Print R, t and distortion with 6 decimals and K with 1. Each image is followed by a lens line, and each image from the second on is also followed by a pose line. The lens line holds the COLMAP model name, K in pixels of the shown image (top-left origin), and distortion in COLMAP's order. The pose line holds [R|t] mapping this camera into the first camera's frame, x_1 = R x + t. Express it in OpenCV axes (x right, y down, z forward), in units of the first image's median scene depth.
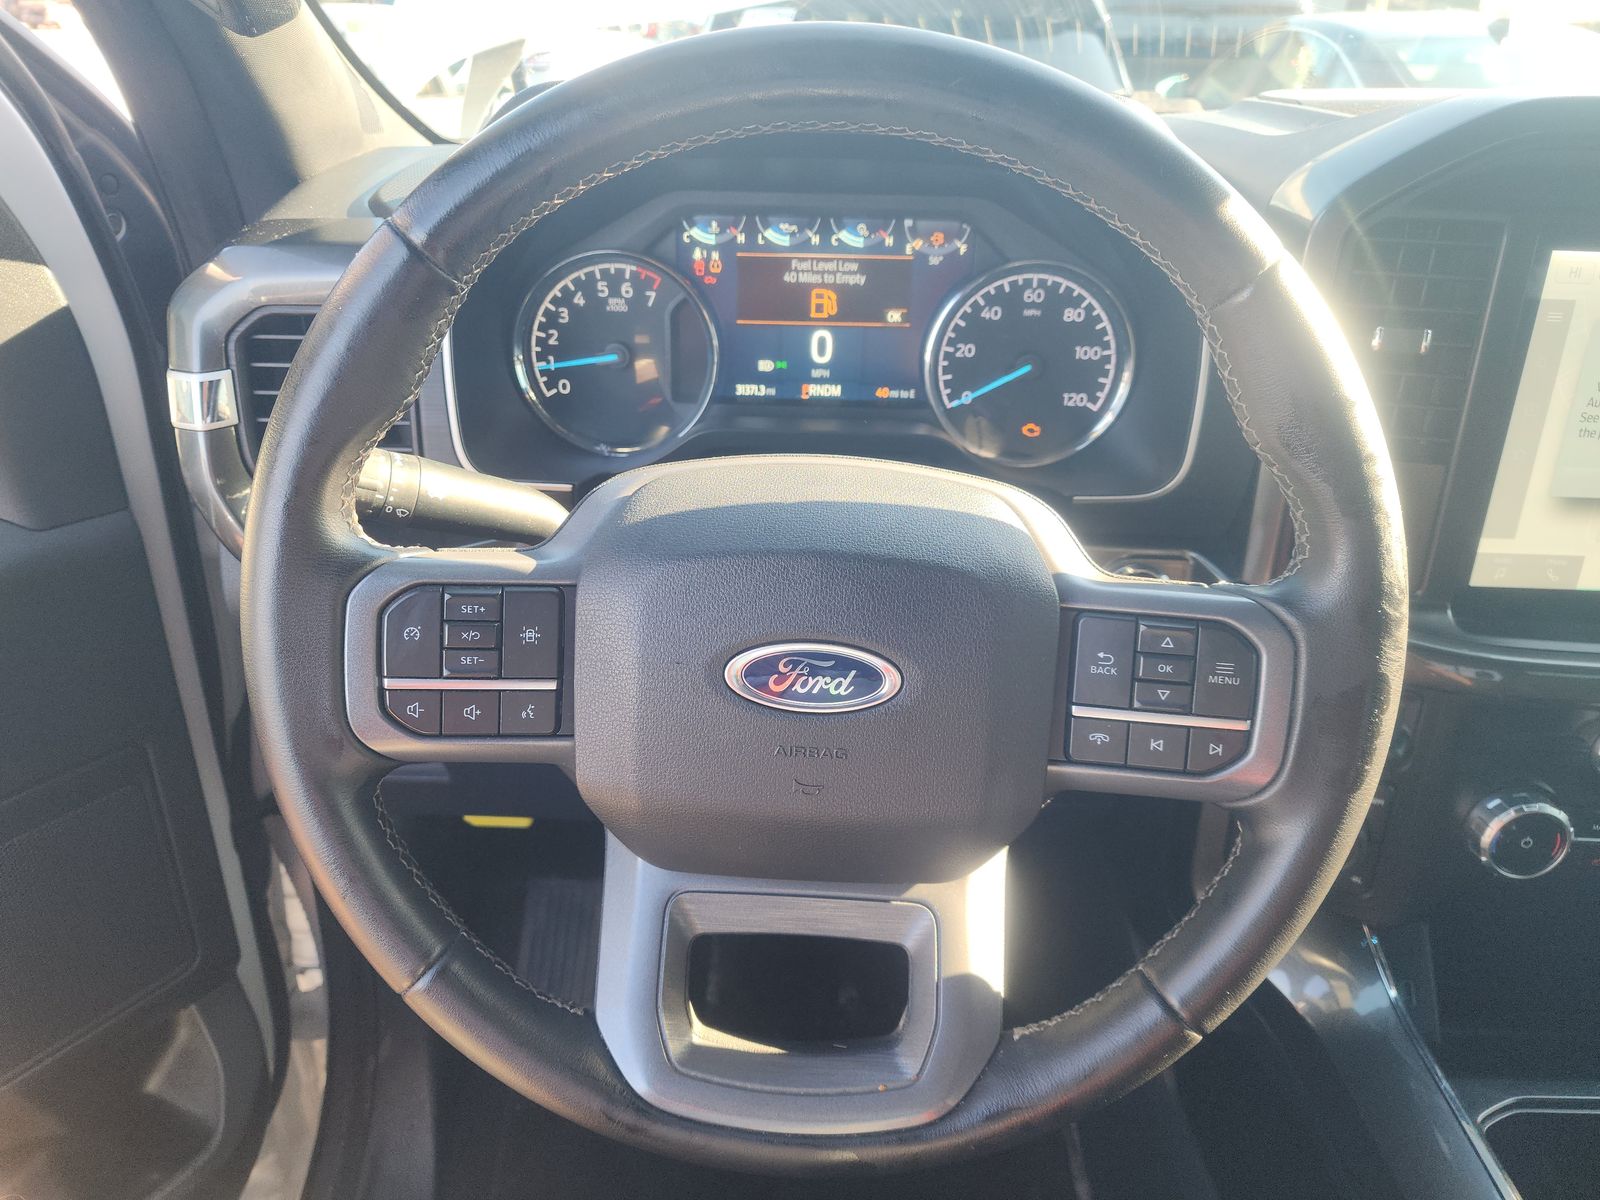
lens RADIAL K [[1053.6, 0, 800.0], [0, 1053.6, 600.0], [0, 0, 1]] dist [0.045363, -0.082130]
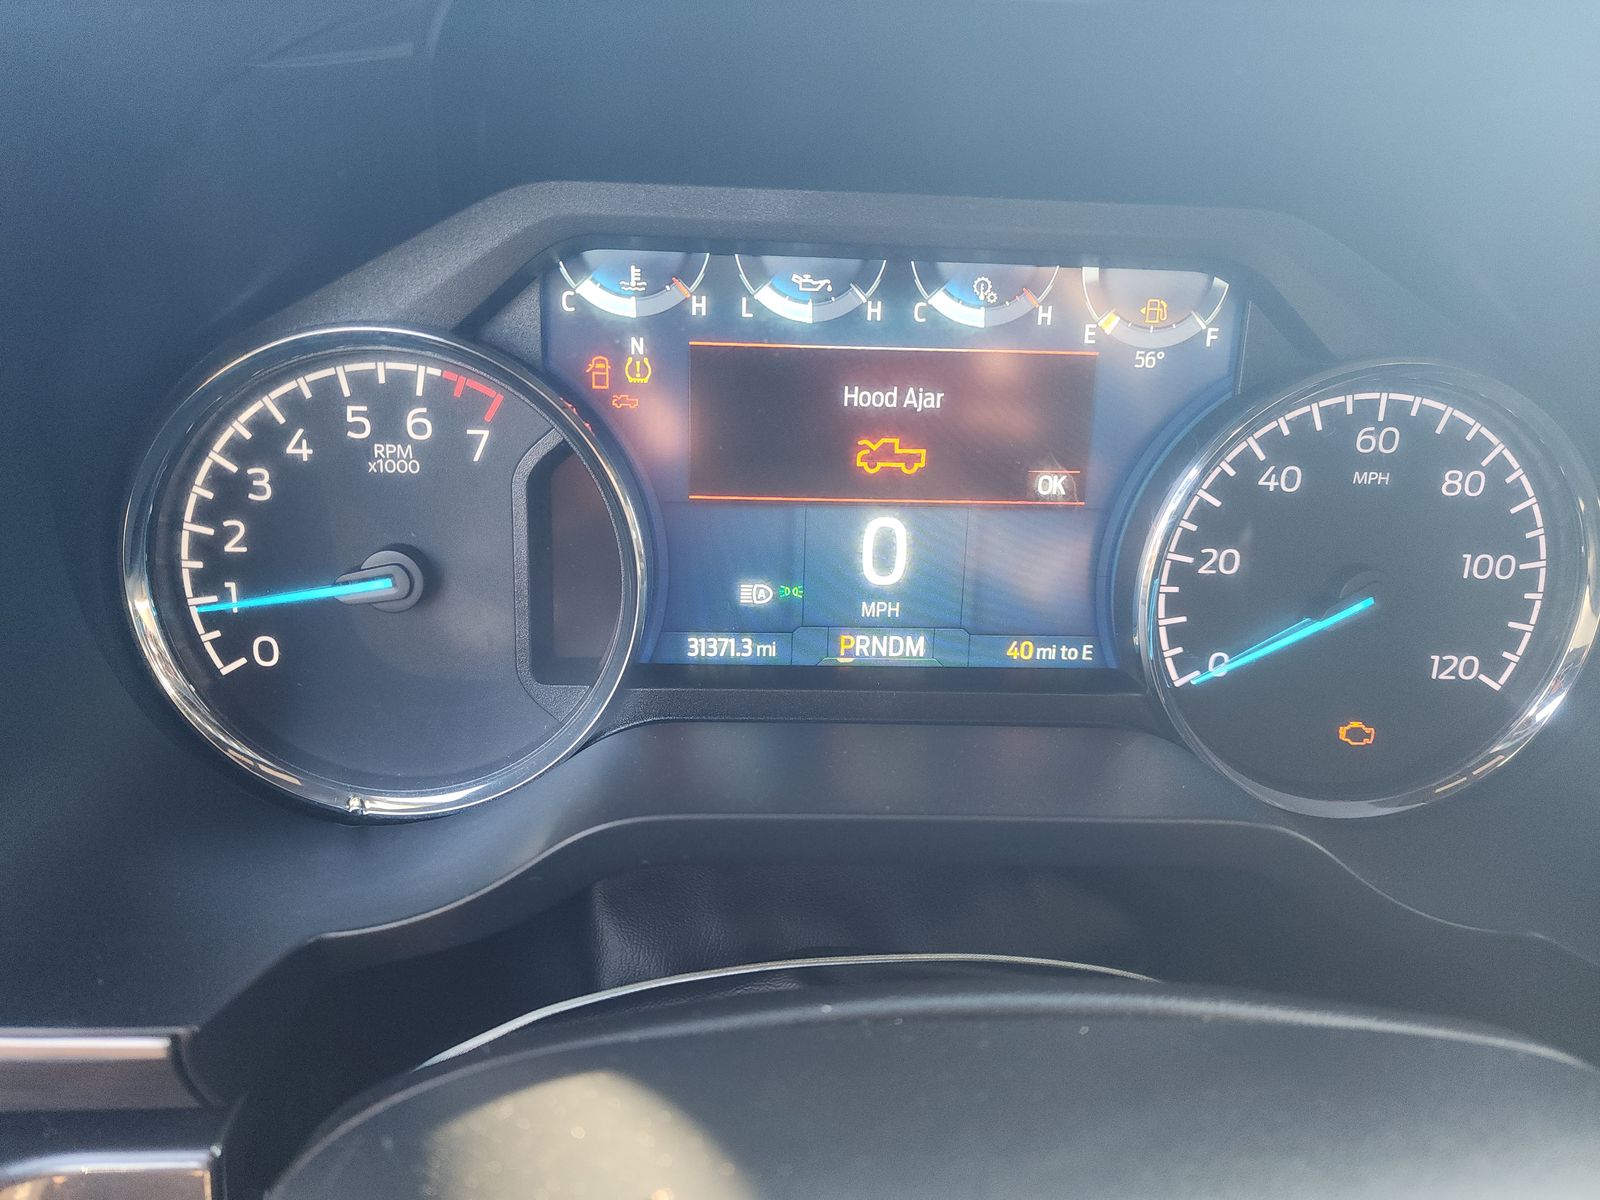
lens RADIAL K [[1053.6, 0, 800.0], [0, 1053.6, 600.0], [0, 0, 1]] dist [0.045363, -0.082130]
pose [[0.997726, -0.007875, 0.066935, -0.044606], [0.014924, 0.994309, -0.105486, -0.179190], [-0.065723, 0.106245, 0.992166, 0.588995]]
